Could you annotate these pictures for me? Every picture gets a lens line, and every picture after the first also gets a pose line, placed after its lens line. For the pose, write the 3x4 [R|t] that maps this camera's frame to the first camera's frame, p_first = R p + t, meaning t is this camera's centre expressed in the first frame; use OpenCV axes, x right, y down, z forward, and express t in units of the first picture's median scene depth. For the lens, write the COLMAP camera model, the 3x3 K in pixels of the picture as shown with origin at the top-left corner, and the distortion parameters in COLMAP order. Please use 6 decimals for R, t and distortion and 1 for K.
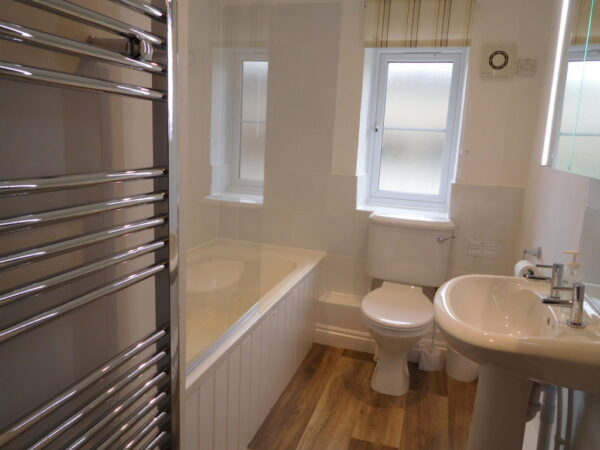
lens RADIAL K [[448.7, 0, 306.5], [0, 448.7, 227.2], [0, 0, 1]] dist [-0.007765, -0.001183]
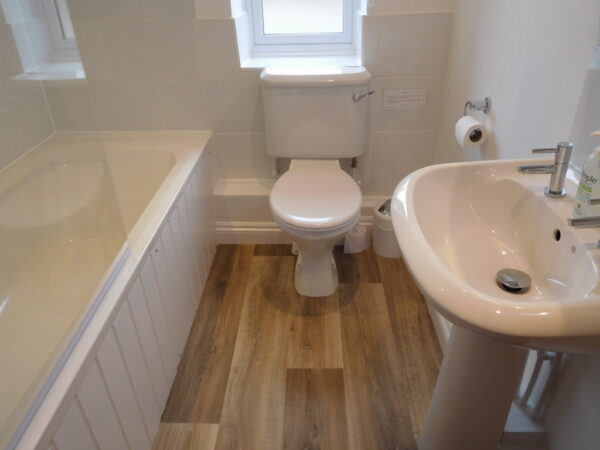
lens RADIAL K [[448.7, 0, 306.5], [0, 448.7, 227.2], [0, 0, 1]] dist [-0.007765, -0.001183]
pose [[0.959641, -0.201587, 0.196092, 0.020408], [0.123179, 0.928121, 0.351309, -0.048156], [-0.252817, -0.312976, 0.915494, 0.251014]]
